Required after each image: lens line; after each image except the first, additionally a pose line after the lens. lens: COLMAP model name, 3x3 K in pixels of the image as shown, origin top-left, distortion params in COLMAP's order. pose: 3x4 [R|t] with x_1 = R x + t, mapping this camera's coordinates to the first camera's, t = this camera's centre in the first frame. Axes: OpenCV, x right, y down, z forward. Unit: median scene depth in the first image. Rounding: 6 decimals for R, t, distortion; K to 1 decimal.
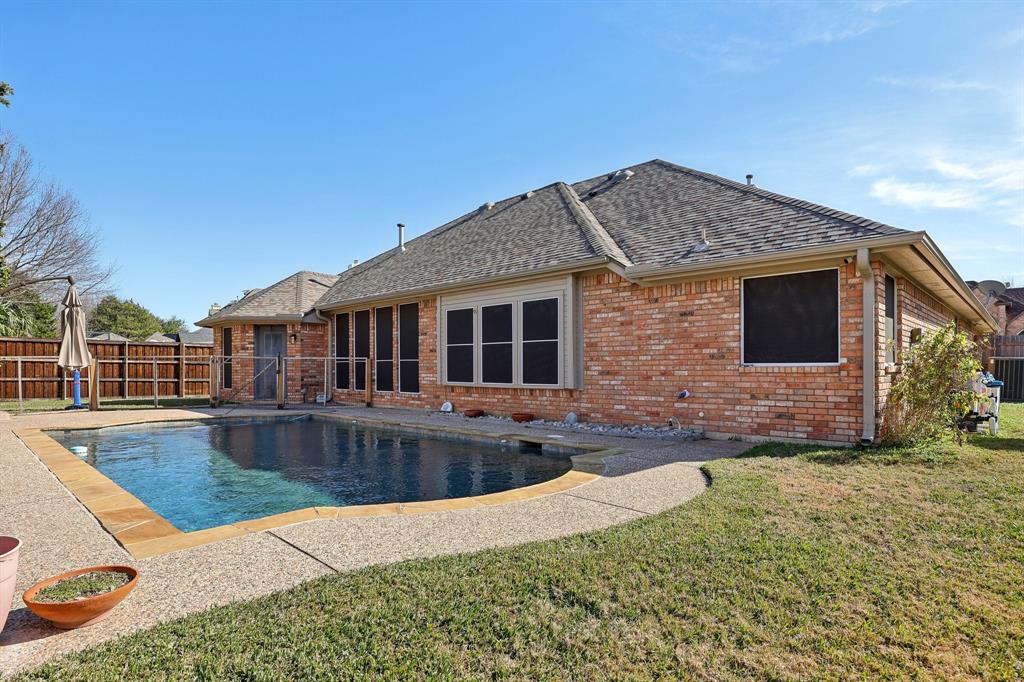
lens RADIAL K [[544.5, 0, 516.1], [0, 544.5, 374.1], [0, 0, 1]] dist [-0.001326, 0.001508]
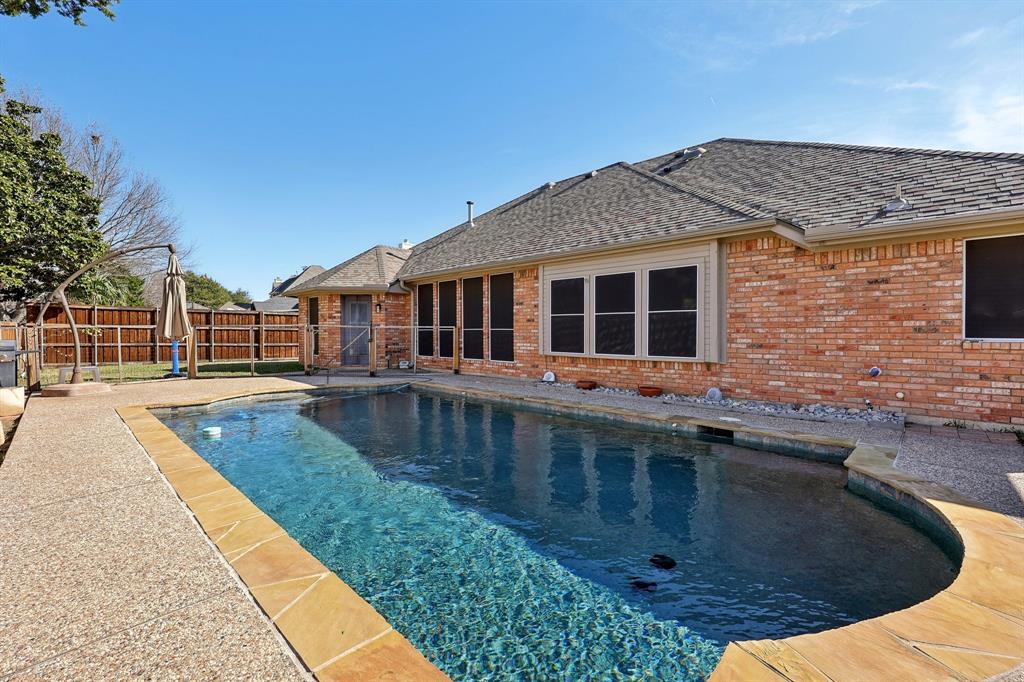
lens RADIAL K [[436.0, 0, 513.4], [0, 436.0, 340.3], [0, 0, 1]] dist [0.000066, -0.000089]
pose [[0.999986, 0.000212, 0.005215, -0.184392], [-0.000269, 0.999941, 0.010871, -0.014374], [-0.005212, -0.010872, 0.999927, 0.187652]]
